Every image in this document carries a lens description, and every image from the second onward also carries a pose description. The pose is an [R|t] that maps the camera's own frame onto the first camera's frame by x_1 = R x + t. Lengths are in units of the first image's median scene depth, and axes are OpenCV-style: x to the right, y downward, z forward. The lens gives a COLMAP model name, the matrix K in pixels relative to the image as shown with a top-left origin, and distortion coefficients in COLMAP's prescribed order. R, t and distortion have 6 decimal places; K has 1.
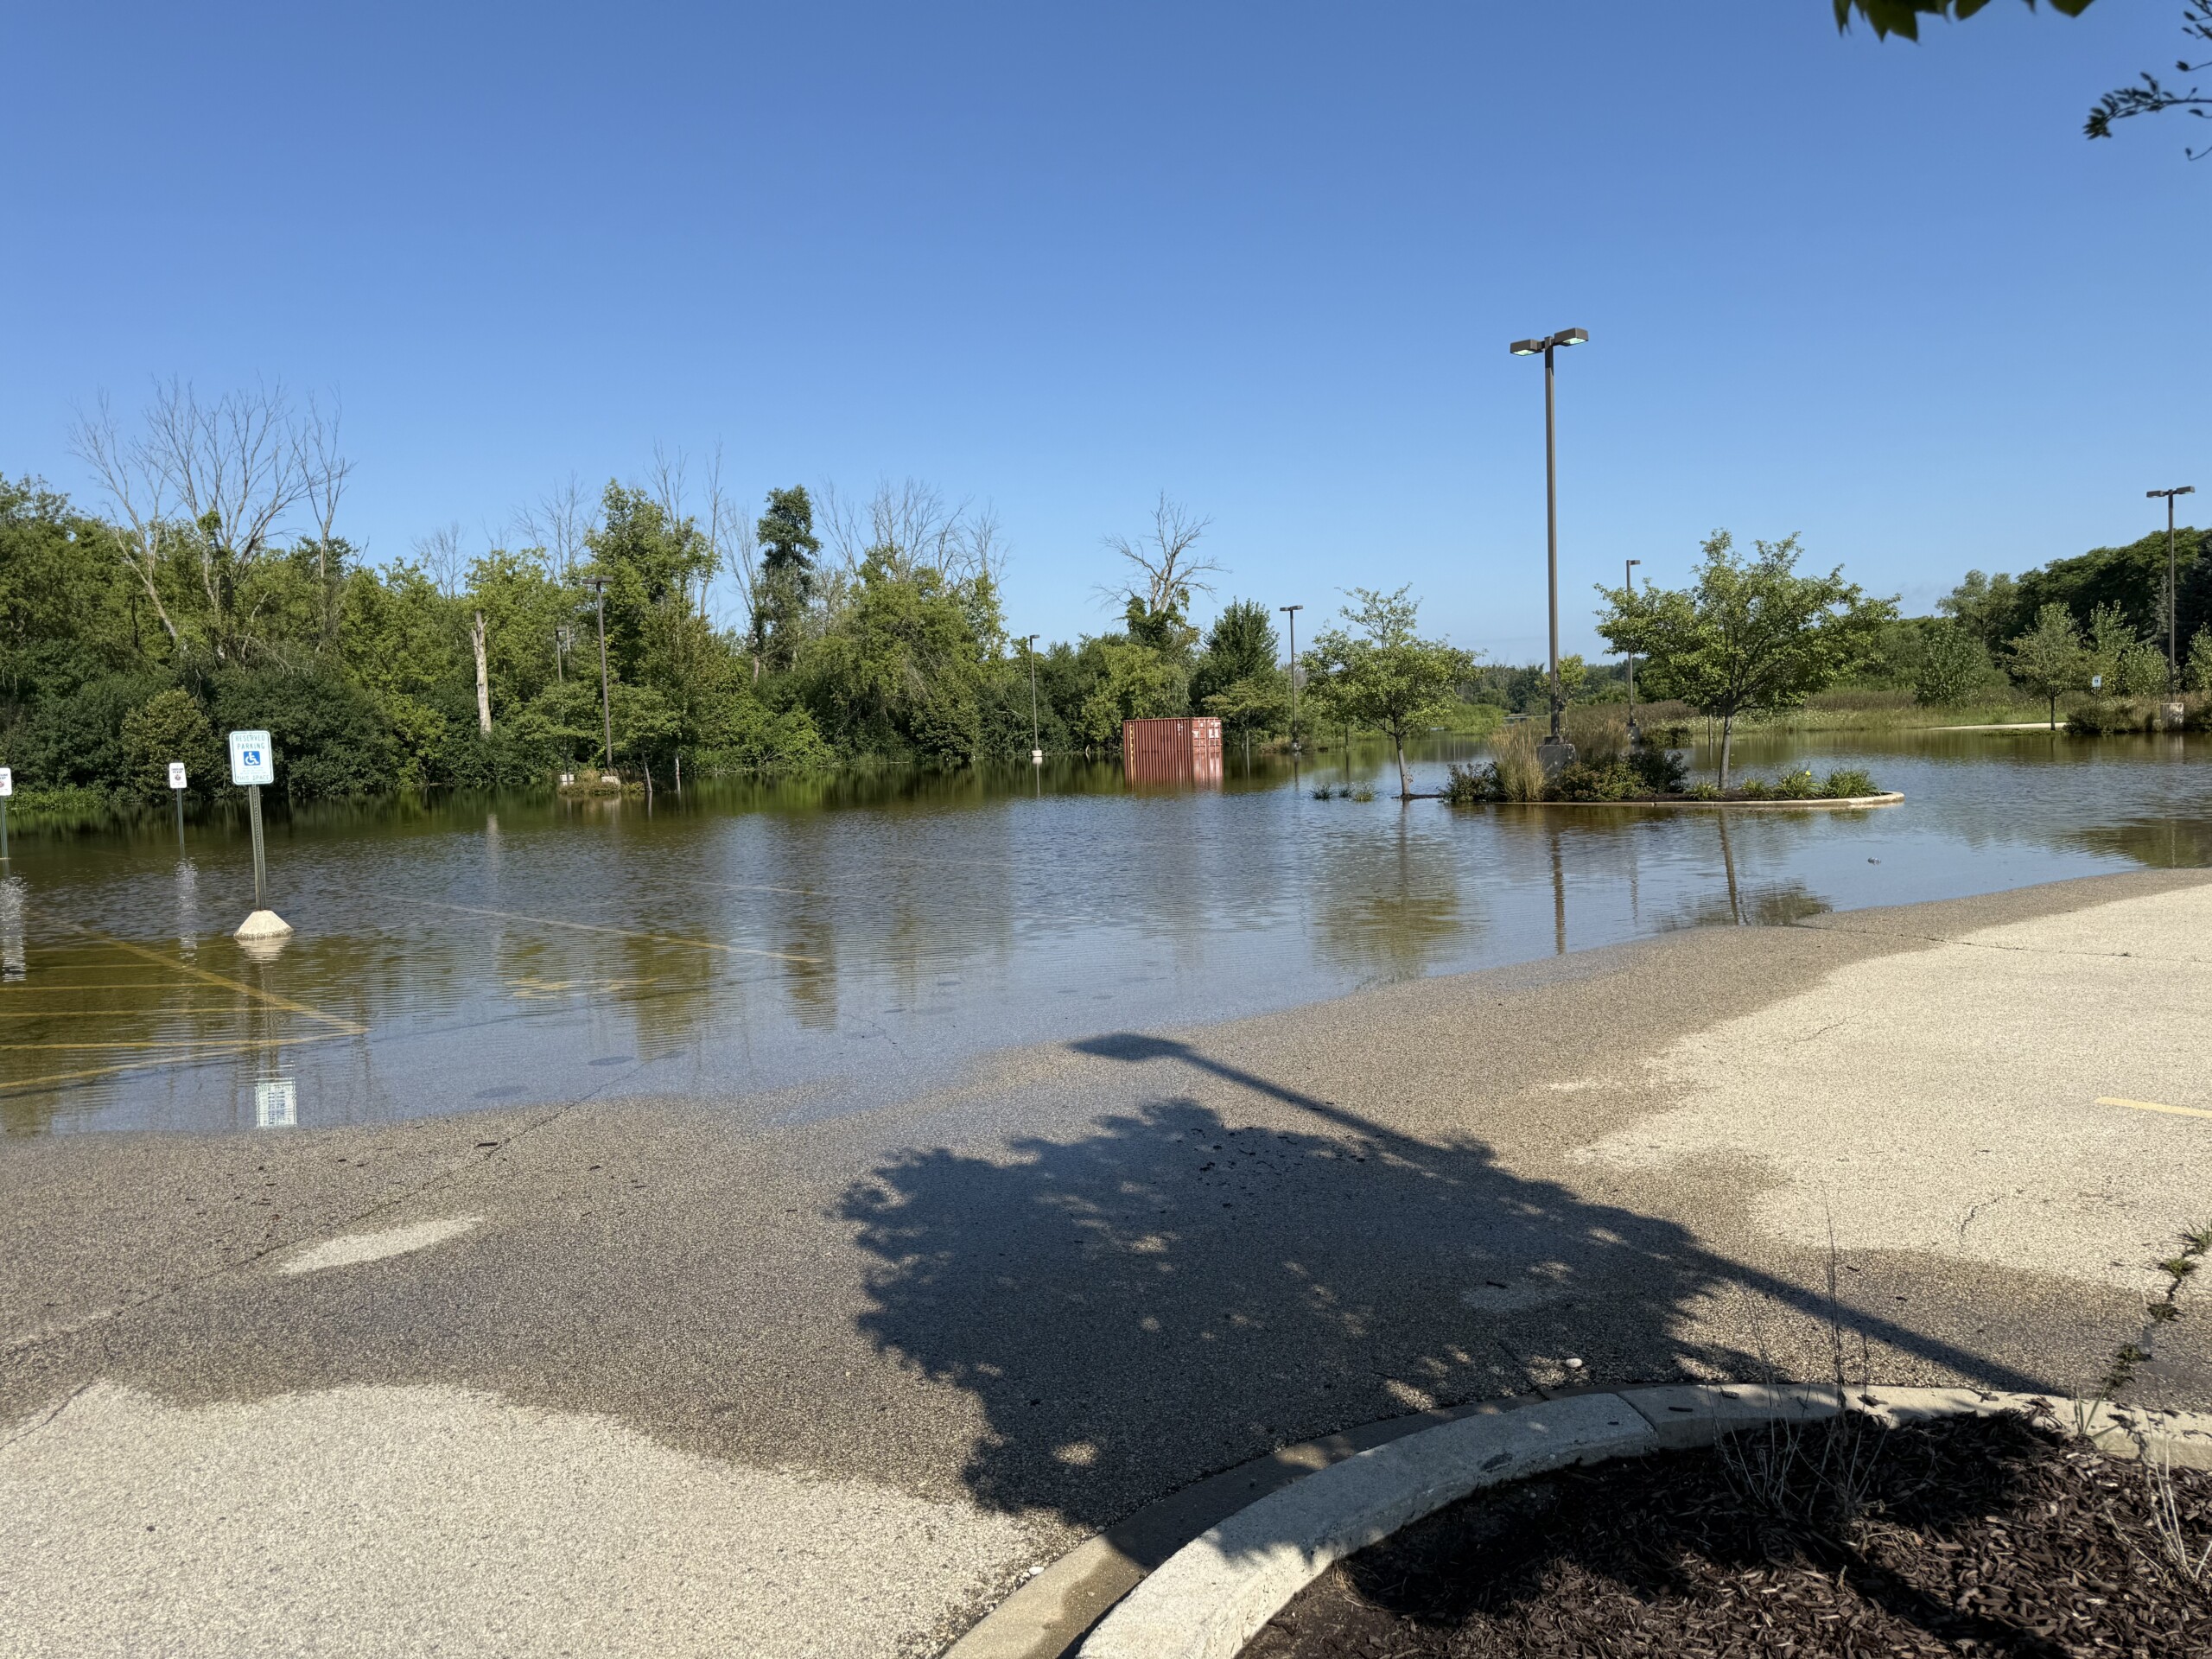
lens RADIAL K [[1543.7, 0, 1106.0], [0, 1543.7, 829.5], [0, 0, 1]] dist [0.002083, 0.000056]
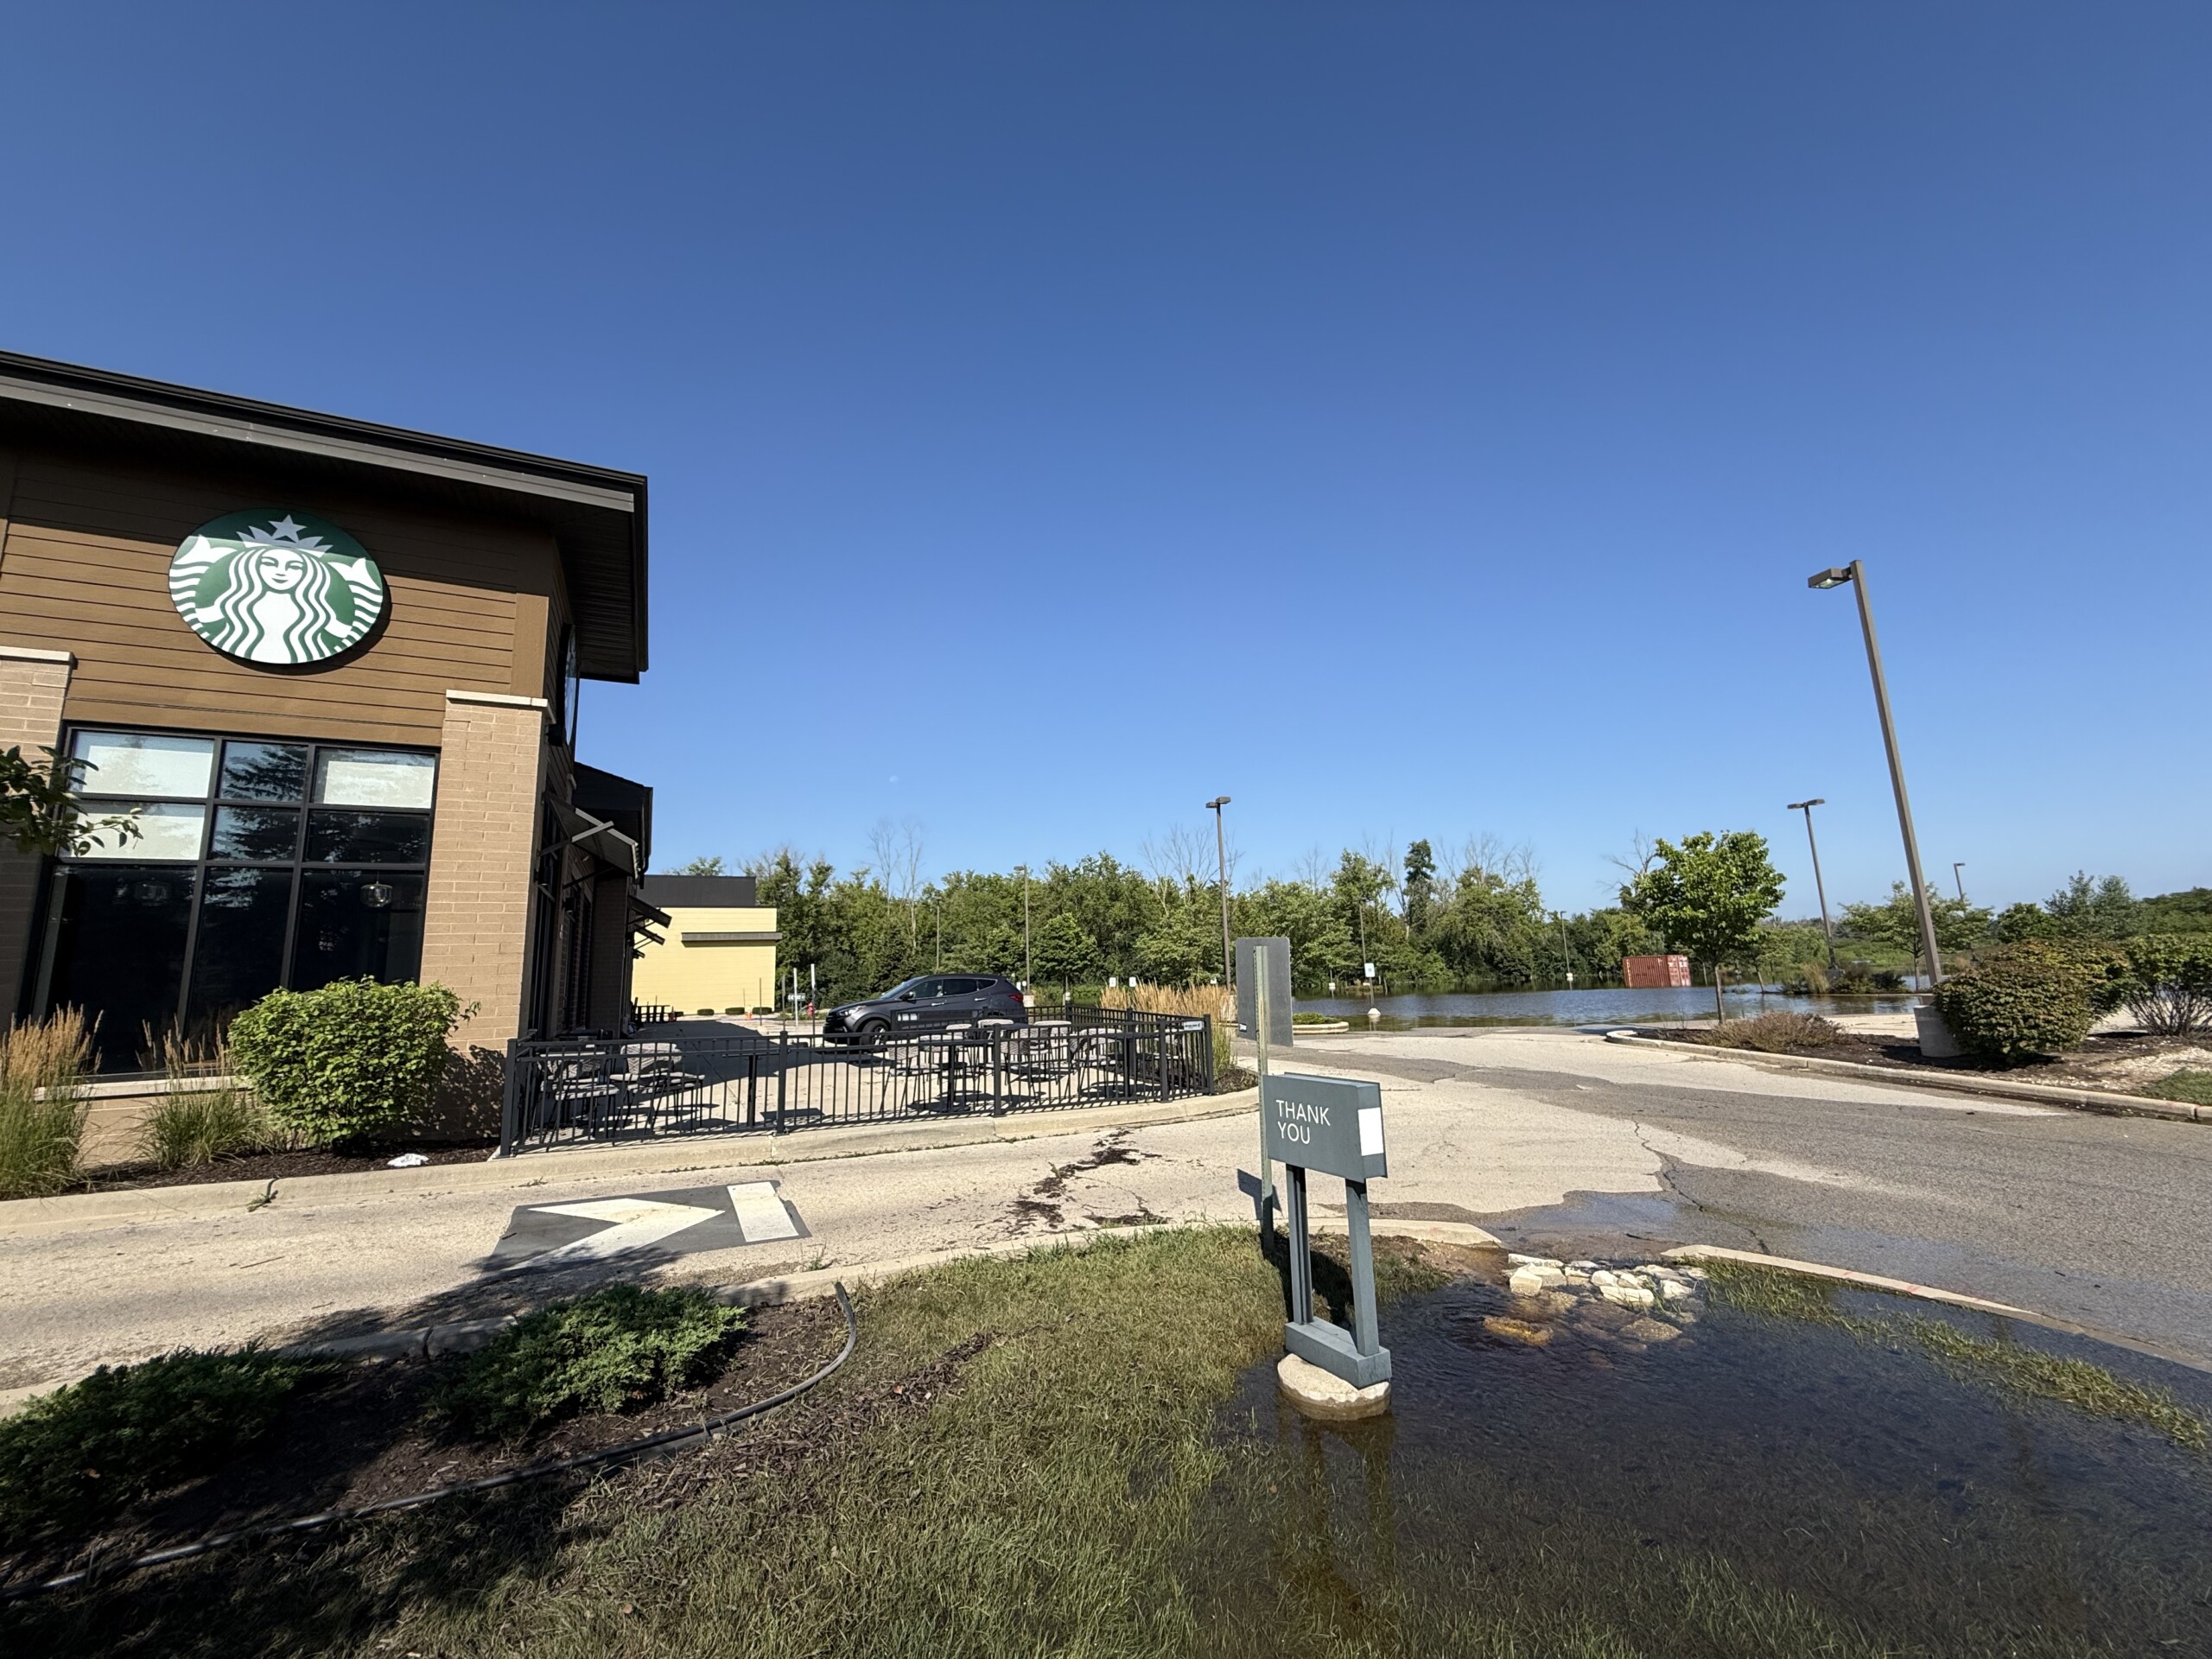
lens RADIAL K [[878.9, 0, 1106.0], [0, 878.9, 829.5], [0, 0, 1]] dist [0.001299, 0.000042]
pose [[0.869456, -0.074493, -0.488362, -0.000309], [-0.030824, 0.978459, -0.204127, 0.011040], [0.493049, 0.192532, 0.848431, -0.183368]]
